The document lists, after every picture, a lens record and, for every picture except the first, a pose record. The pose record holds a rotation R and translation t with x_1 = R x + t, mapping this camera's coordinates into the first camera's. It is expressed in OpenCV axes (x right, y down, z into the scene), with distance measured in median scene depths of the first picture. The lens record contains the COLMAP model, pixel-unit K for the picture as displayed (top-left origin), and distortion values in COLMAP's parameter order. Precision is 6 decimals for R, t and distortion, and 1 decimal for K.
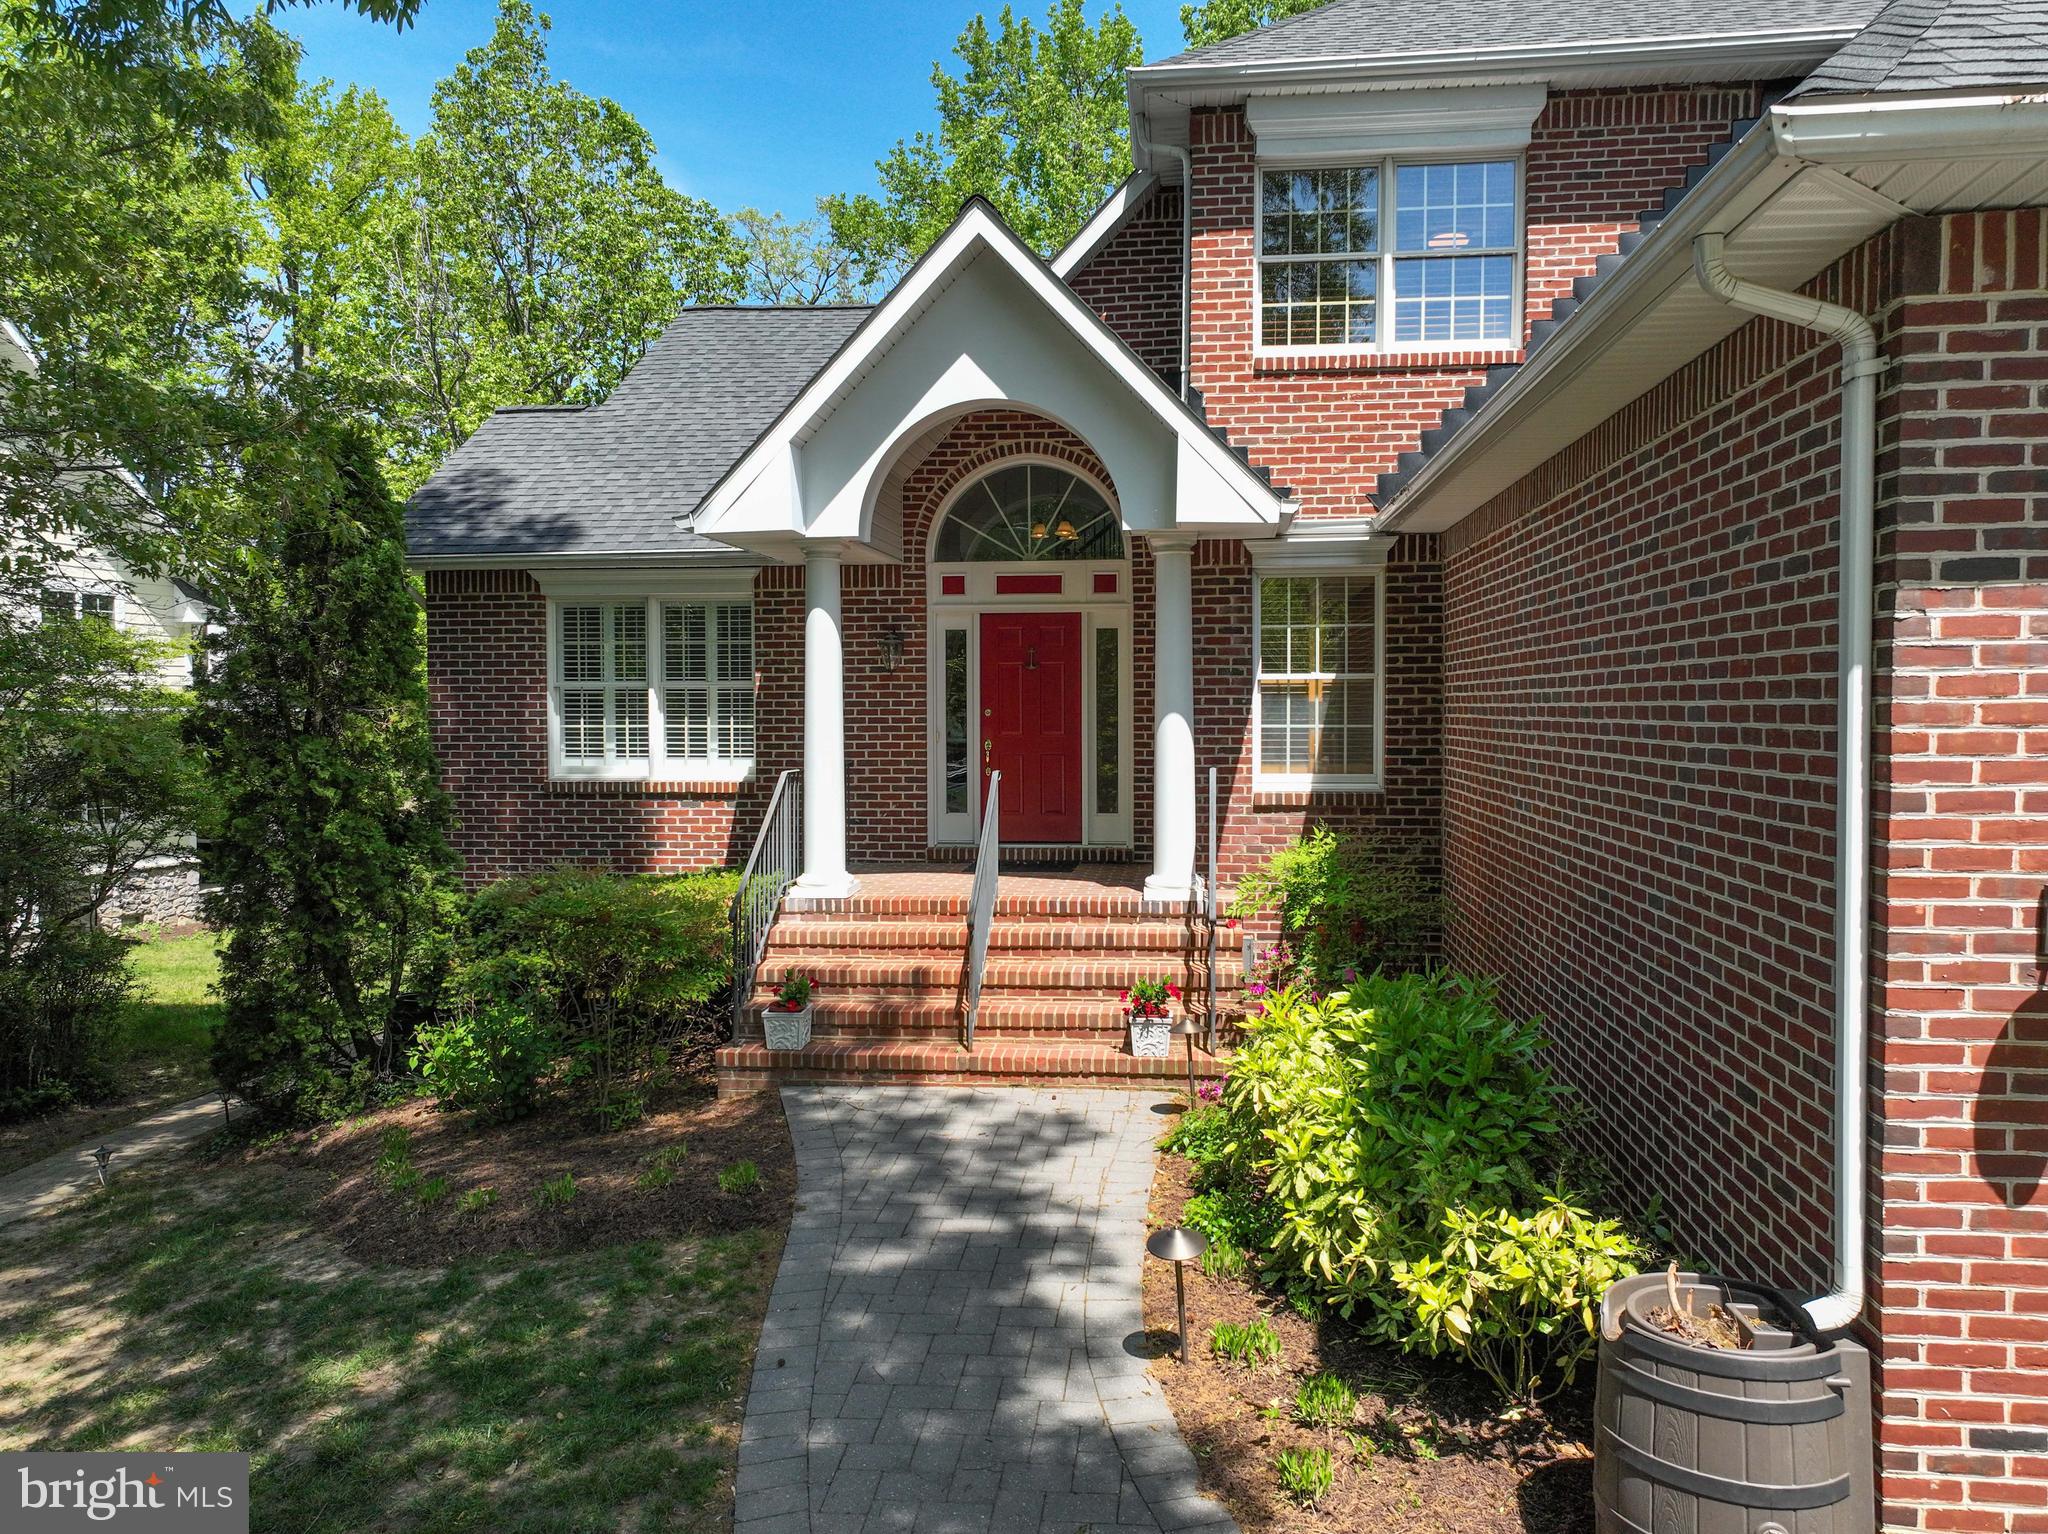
lens RADIAL K [[1451.0, 0, 1024.0], [0, 1451.0, 767.0], [0, 0, 1]] dist [0.009378, 0.001143]
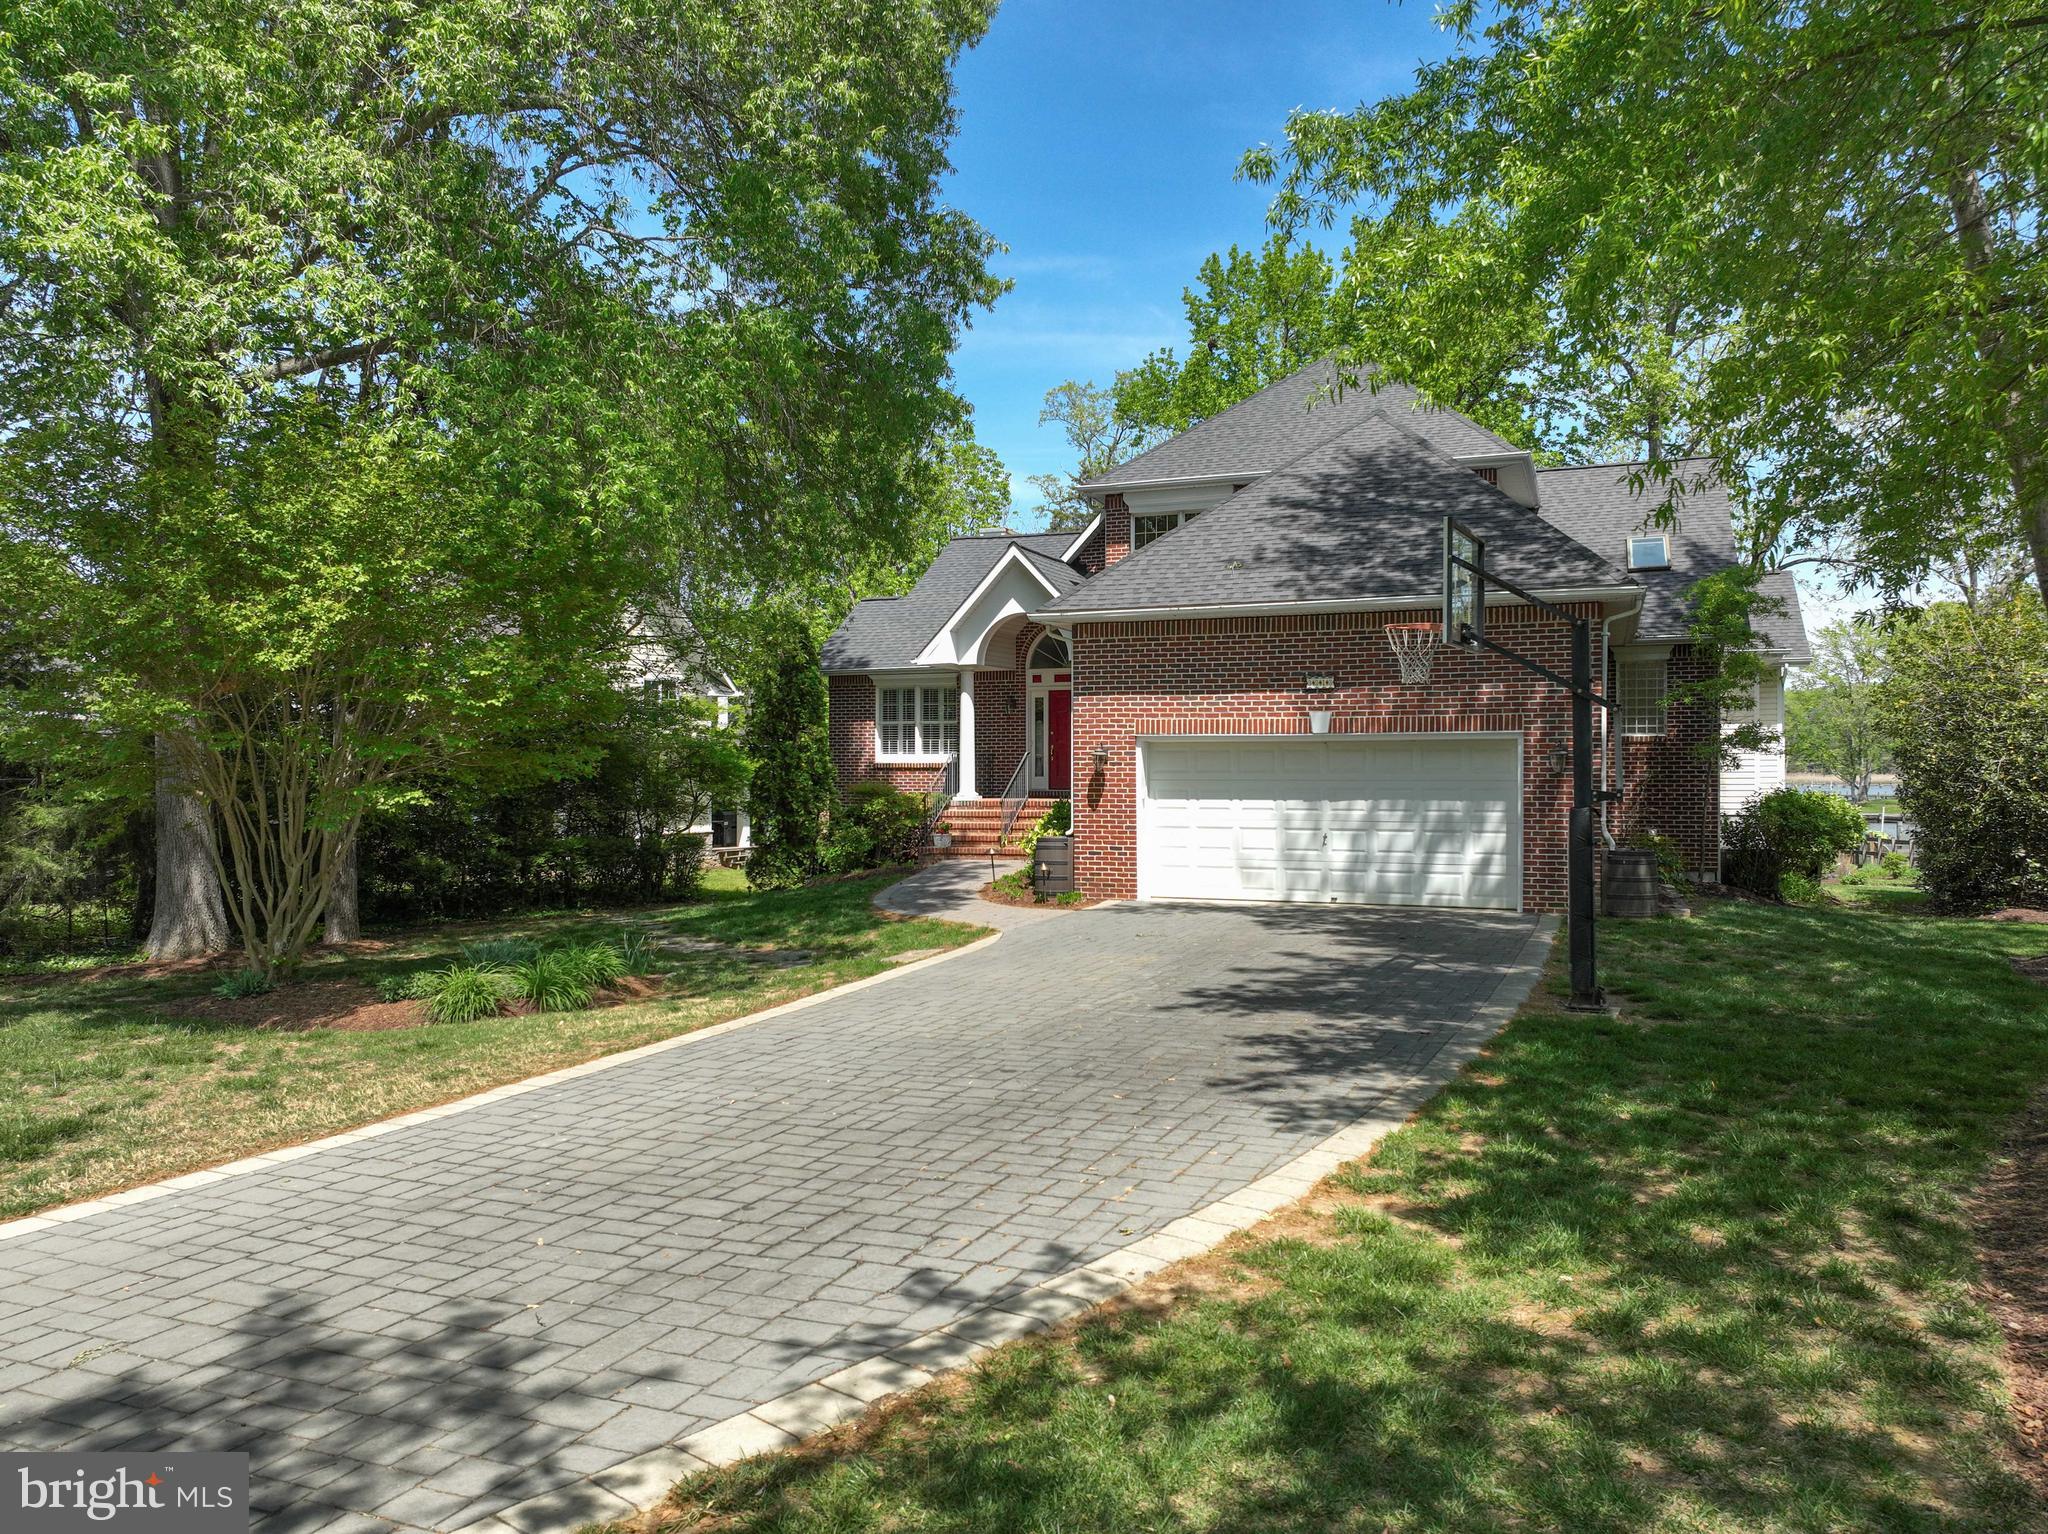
lens RADIAL K [[1451.0, 0, 1024.0], [0, 1451.0, 767.0], [0, 0, 1]] dist [0.009378, 0.001143]
pose [[0.963074, 0.000018, -0.269235, 0.630943], [-0.010039, 0.999307, -0.035841, 0.113833], [0.269048, 0.037220, 0.962407, -1.408762]]
